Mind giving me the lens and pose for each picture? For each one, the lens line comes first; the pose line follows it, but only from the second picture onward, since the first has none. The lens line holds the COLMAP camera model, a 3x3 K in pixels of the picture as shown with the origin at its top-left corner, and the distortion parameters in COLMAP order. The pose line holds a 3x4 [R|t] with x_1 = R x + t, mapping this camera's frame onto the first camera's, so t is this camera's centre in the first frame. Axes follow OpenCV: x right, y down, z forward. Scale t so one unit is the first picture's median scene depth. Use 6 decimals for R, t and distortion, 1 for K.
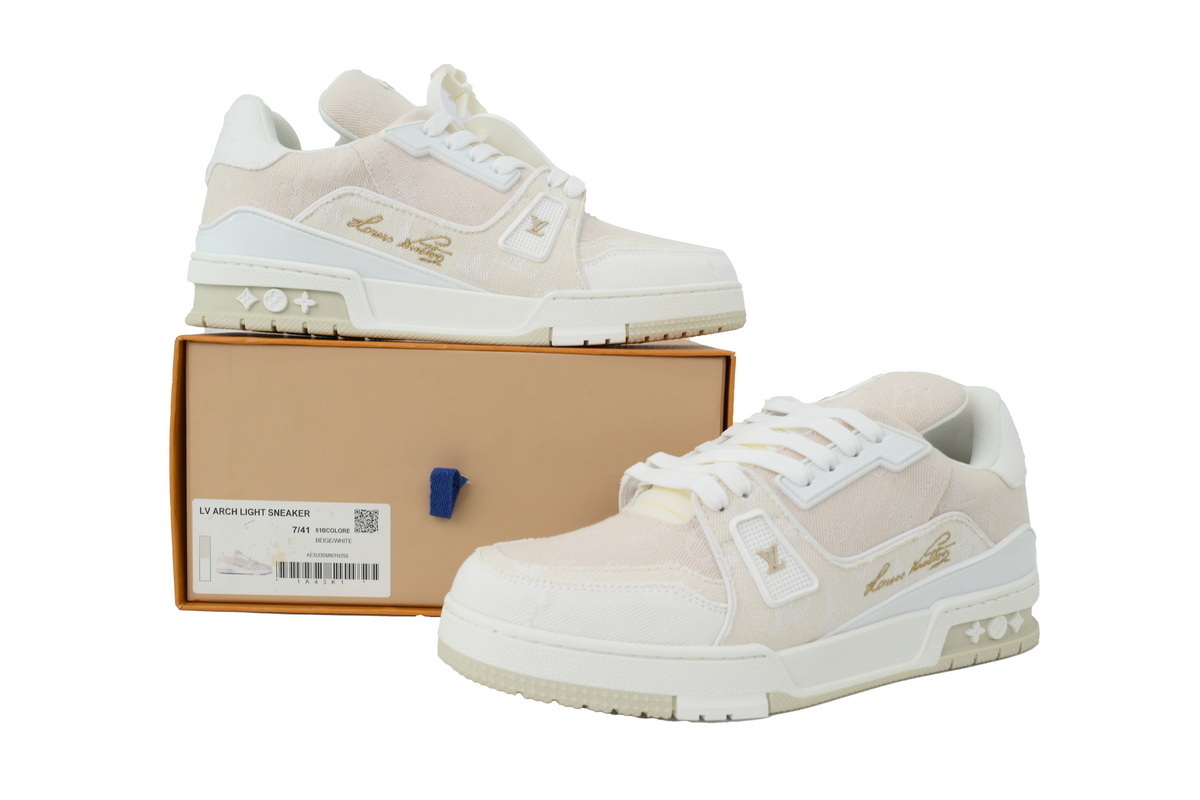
lens RADIAL K [[1011.5, 0, 600.0], [0, 1011.5, 400.0], [0, 0, 1]] dist [-0.000521, -0.000629]
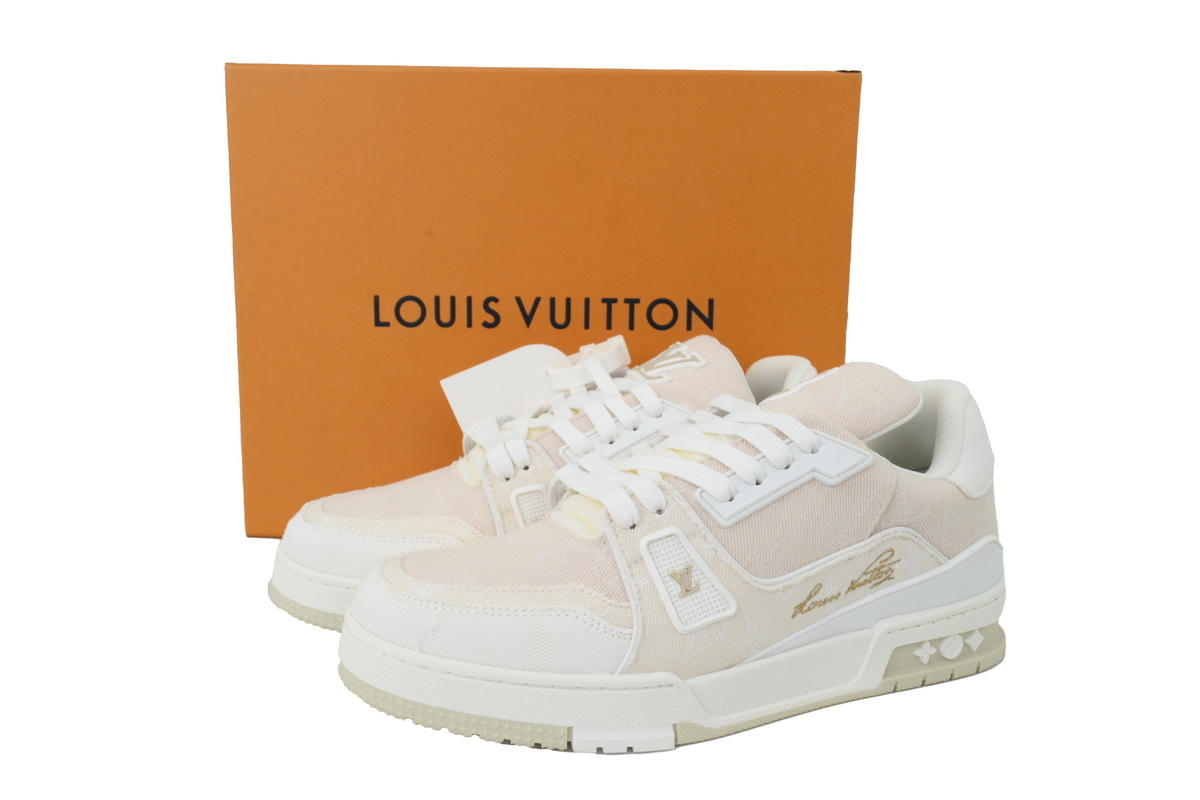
lens RADIAL K [[1011.5, 0, 600.0], [0, 1011.5, 400.0], [0, 0, 1]] dist [-0.000521, -0.000629]
pose [[0.996920, 0.010550, -0.077708, 0.157886], [-0.004518, 0.996990, 0.077399, -0.077949], [0.078291, -0.076810, 0.993967, 0.080670]]
